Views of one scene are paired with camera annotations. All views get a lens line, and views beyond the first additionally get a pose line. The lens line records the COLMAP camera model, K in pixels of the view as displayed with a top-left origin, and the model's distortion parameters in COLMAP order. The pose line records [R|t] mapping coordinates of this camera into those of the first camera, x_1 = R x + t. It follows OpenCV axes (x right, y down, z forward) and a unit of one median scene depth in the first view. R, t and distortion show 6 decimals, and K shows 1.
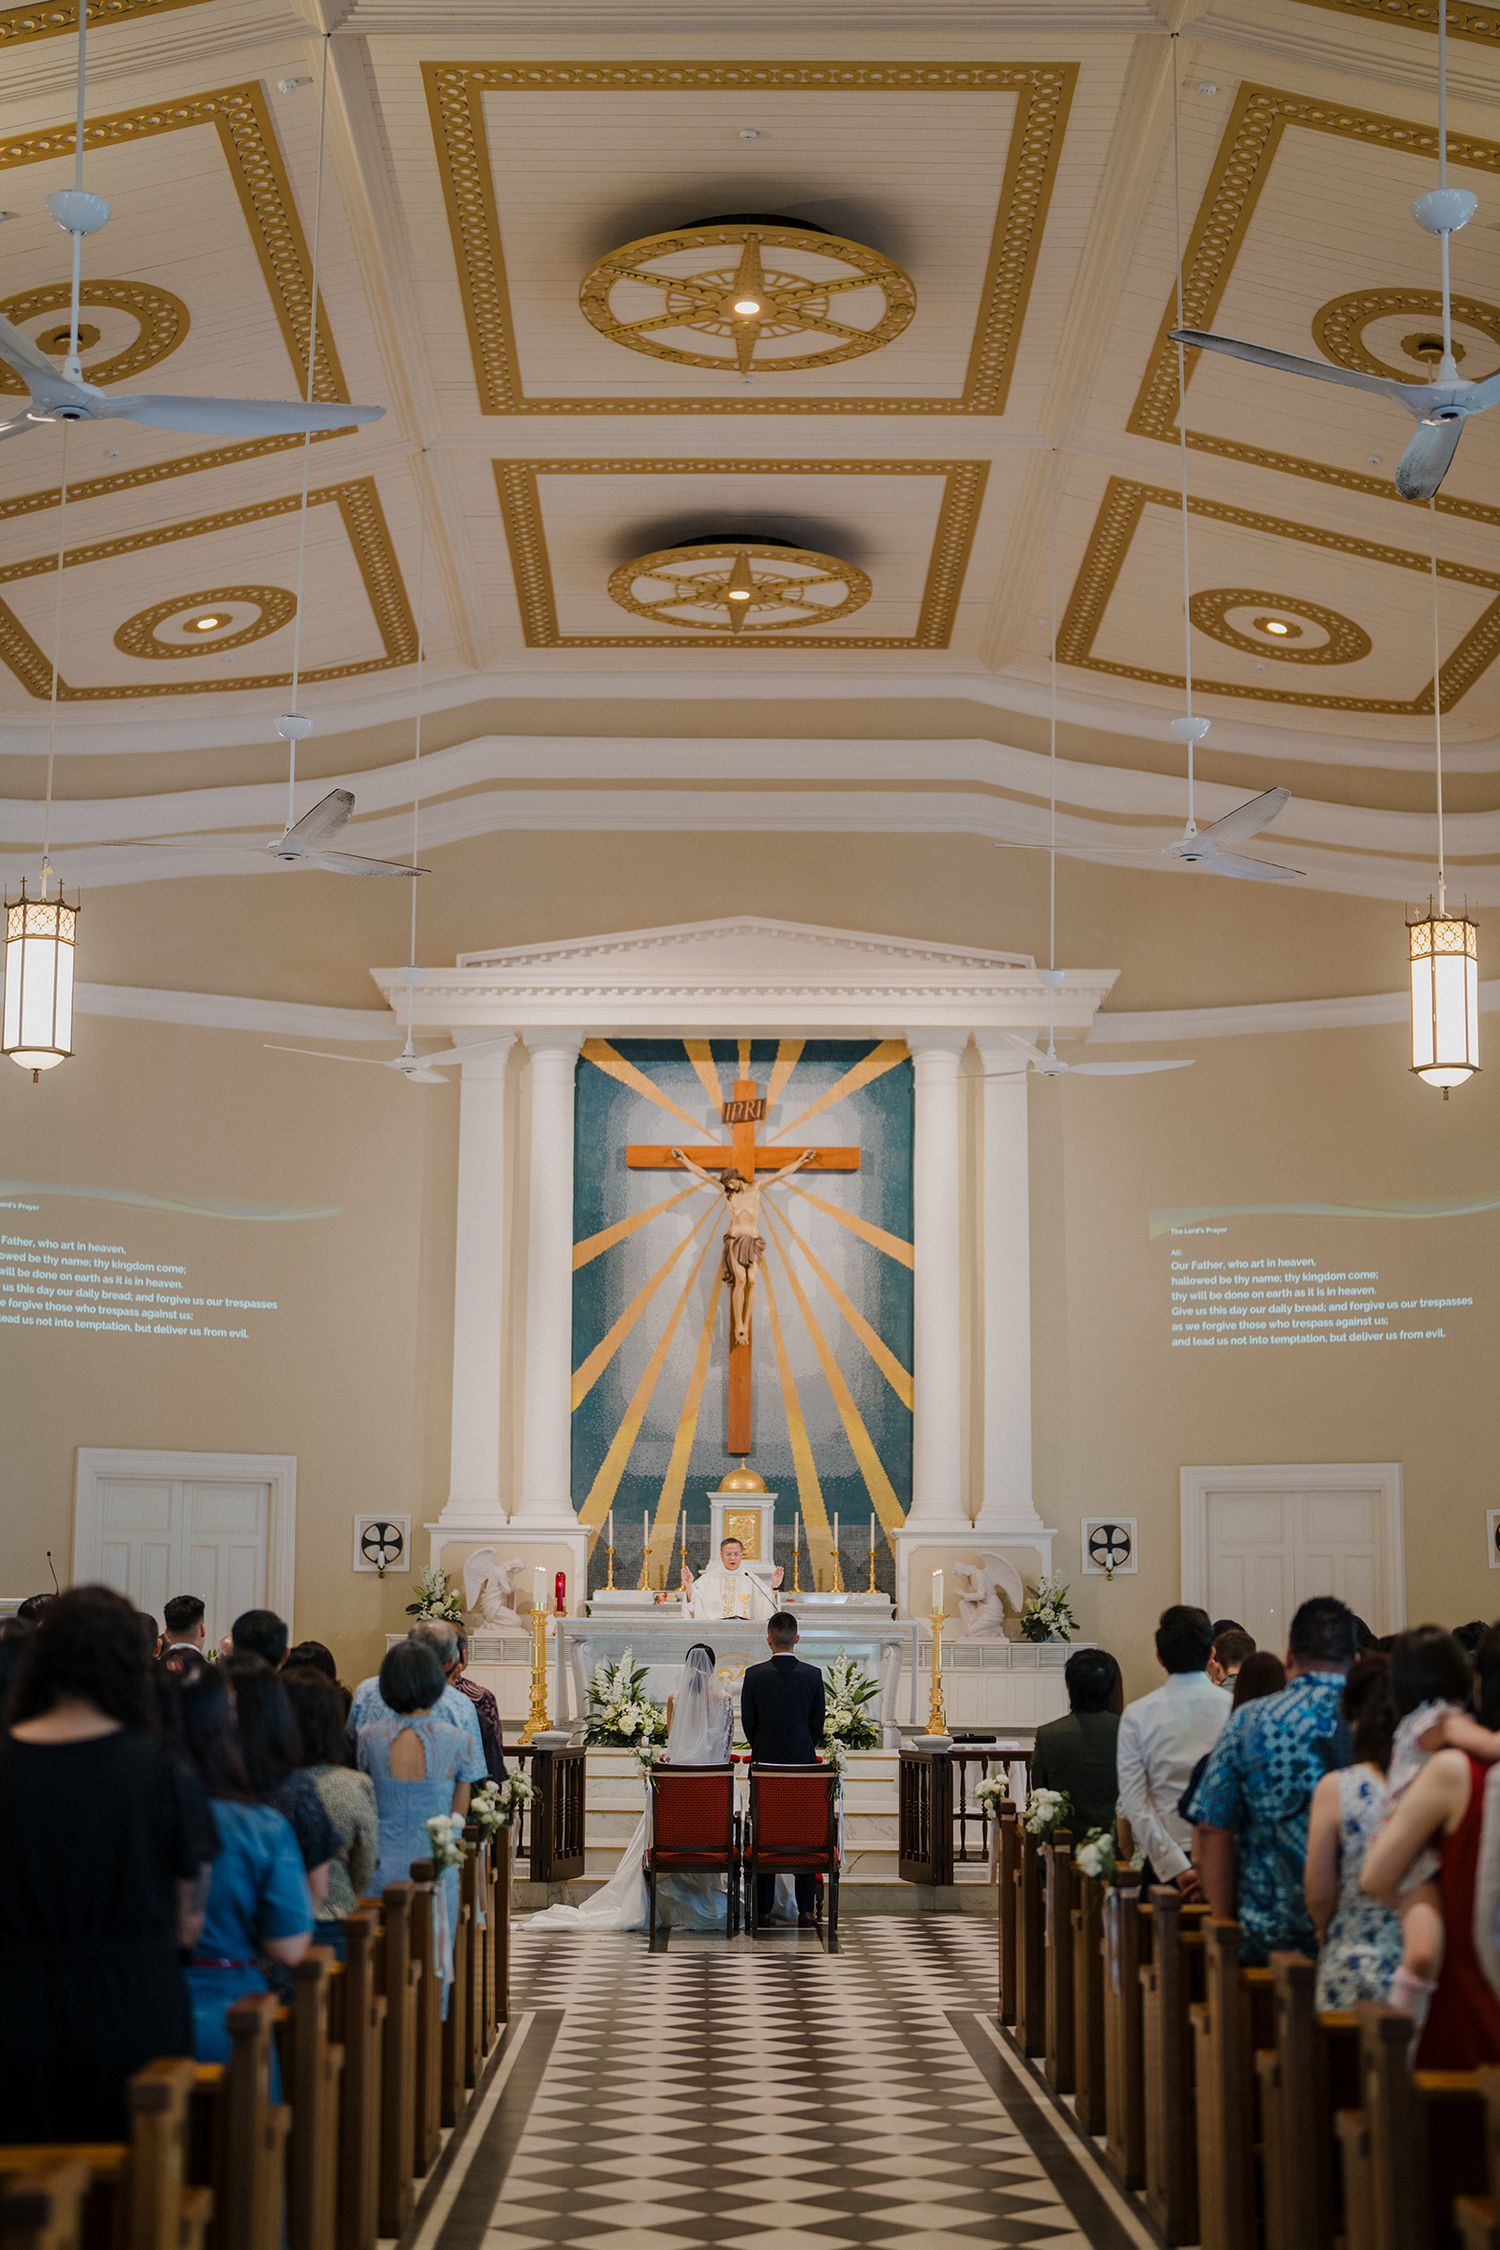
lens RADIAL K [[3711.5, 0, 727.8], [0, 3711.5, 1105.6], [0, 0, 1]] dist [-0.025933, 0.000000]
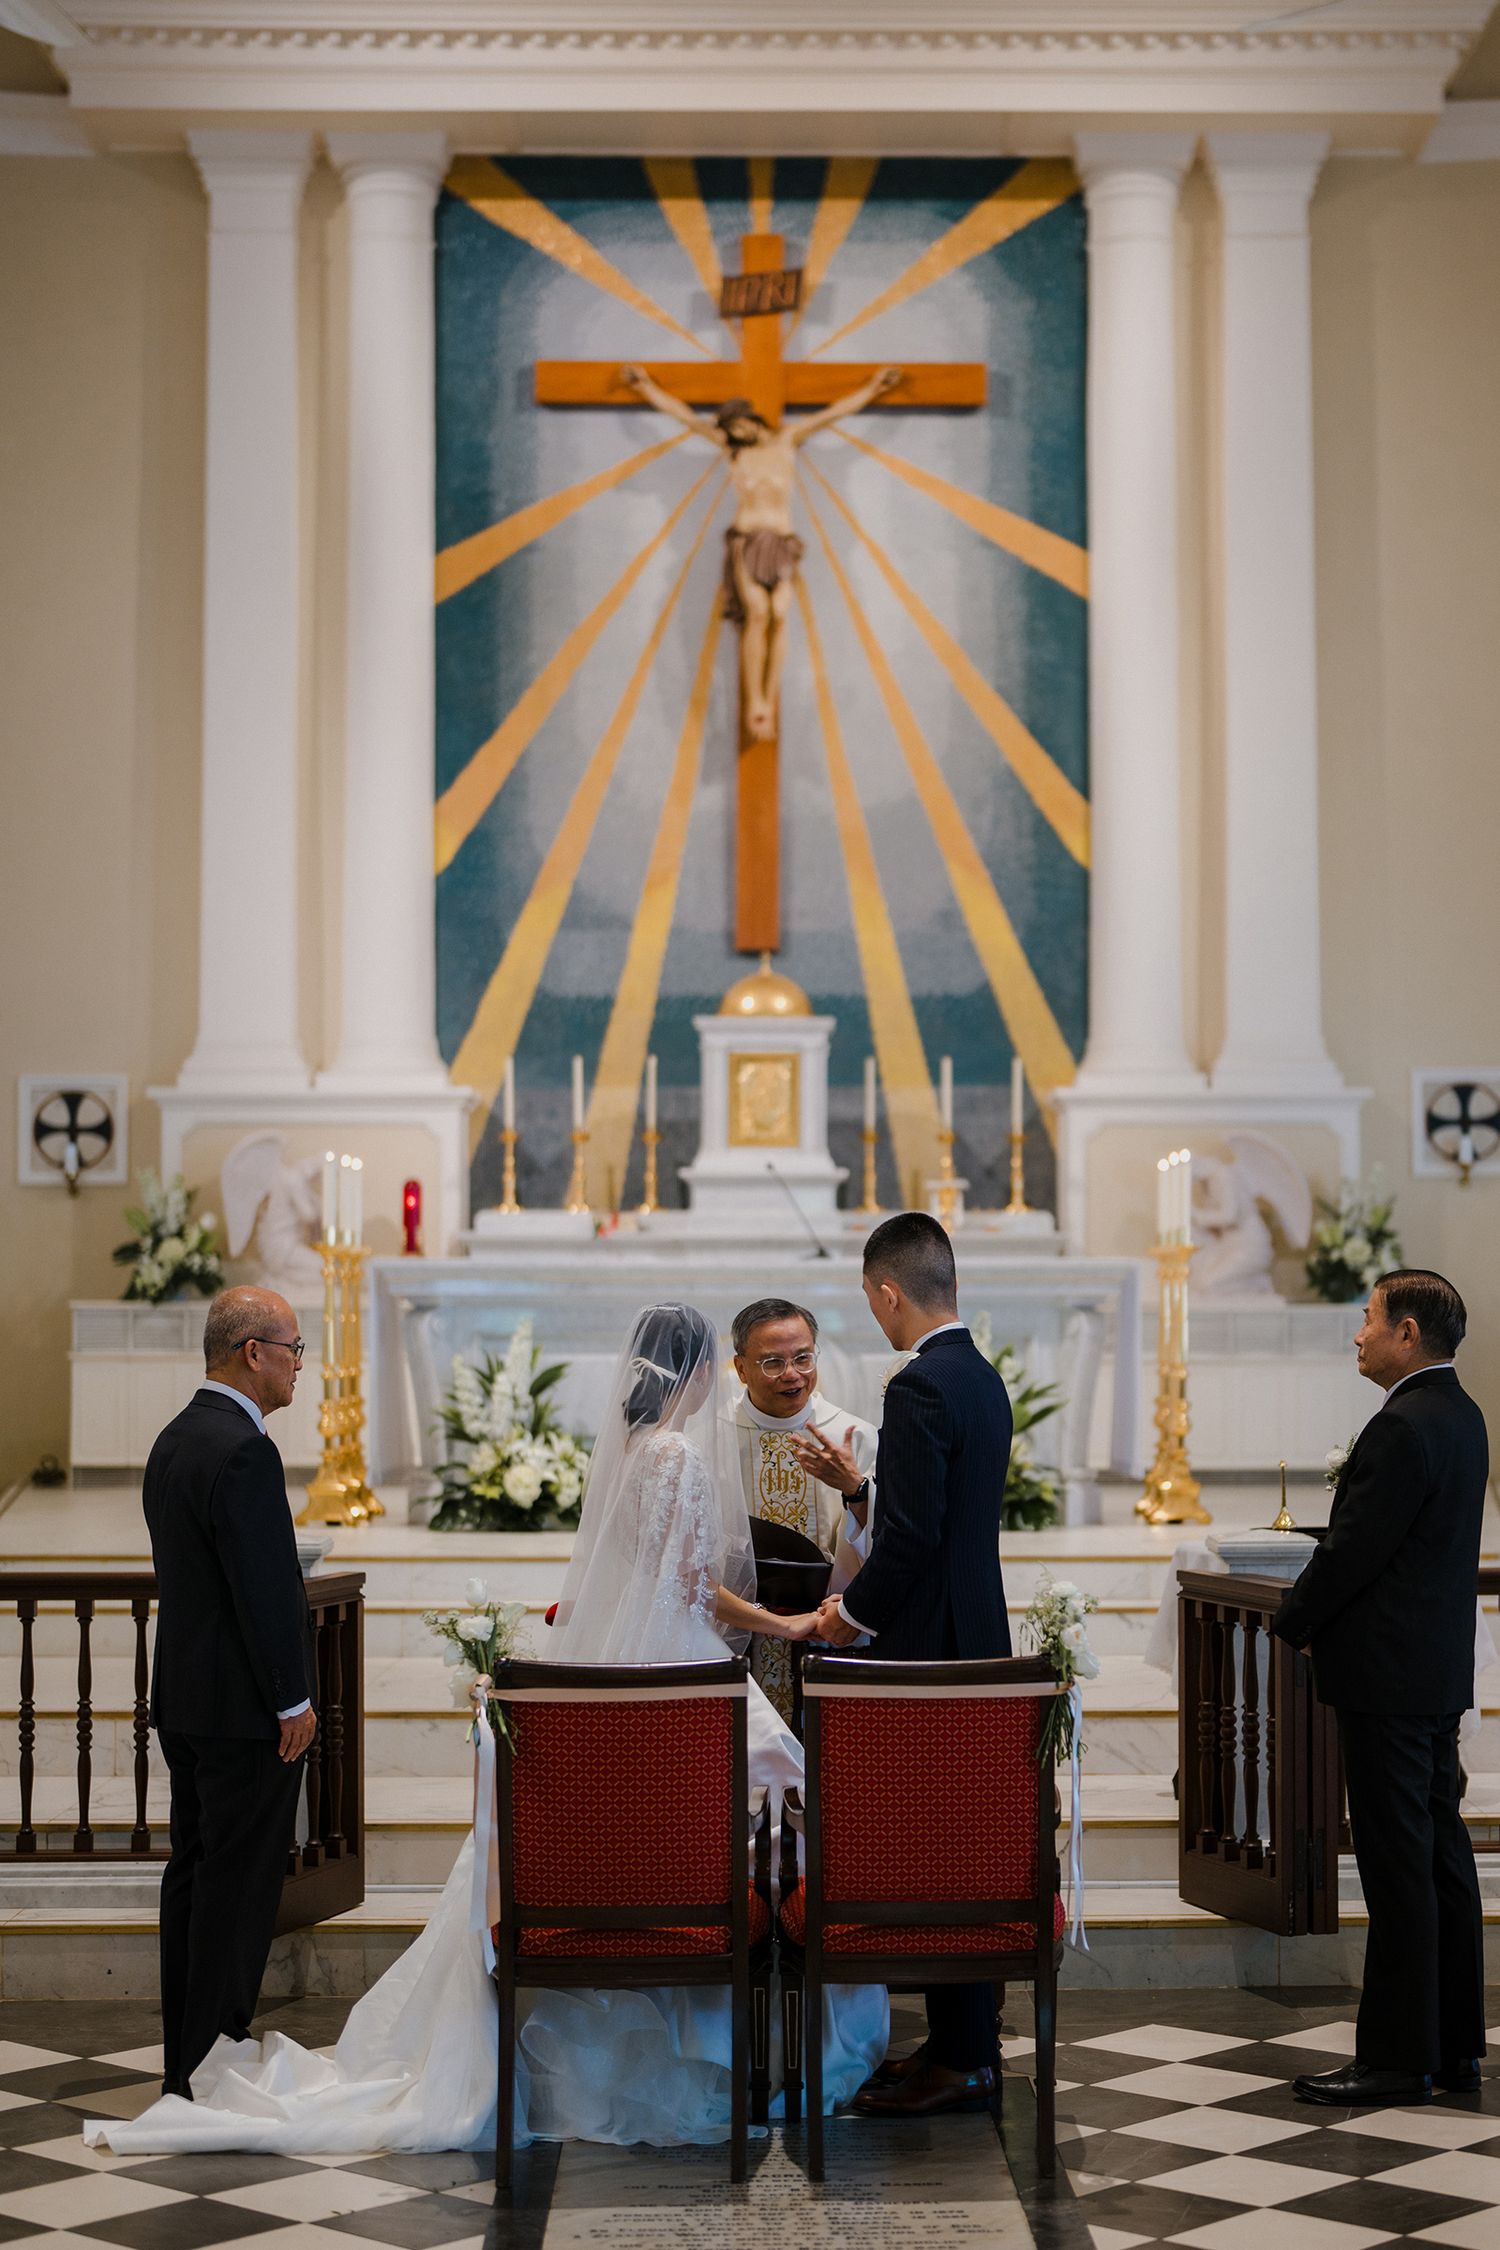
lens RADIAL K [[3711.5, 0, 859.6], [0, 3711.5, 1129.0], [0, 0, 1]] dist [-0.025933, 0.000000]
pose [[0.999505, -0.008772, 0.030224, 0.001421], [0.006013, 0.995905, 0.090210, 0.071643], [-0.030892, -0.089983, 0.995464, 0.478690]]
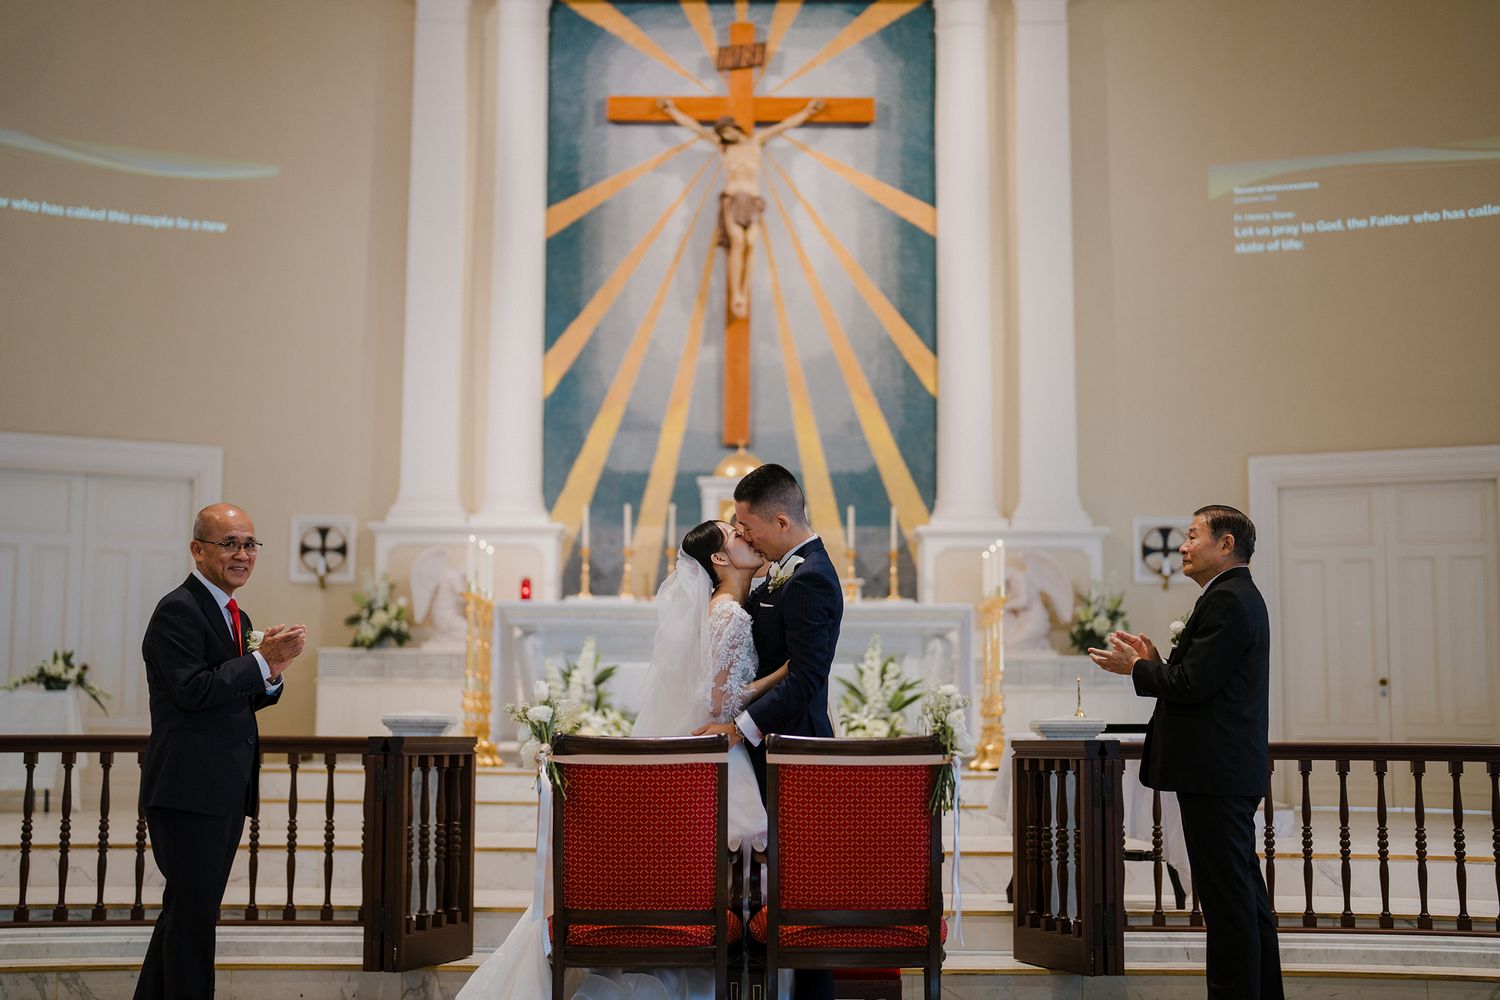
lens RADIAL K [[2049.2, 0, 744.5], [0, 2049.2, 502.6], [0, 0, 1]] dist [-0.019026, 0.000000]
pose [[0.999969, -0.001559, 0.007736, 0.001186], [0.001488, 0.999957, 0.009203, 0.102721], [-0.007750, -0.009191, 0.999928, 0.522629]]
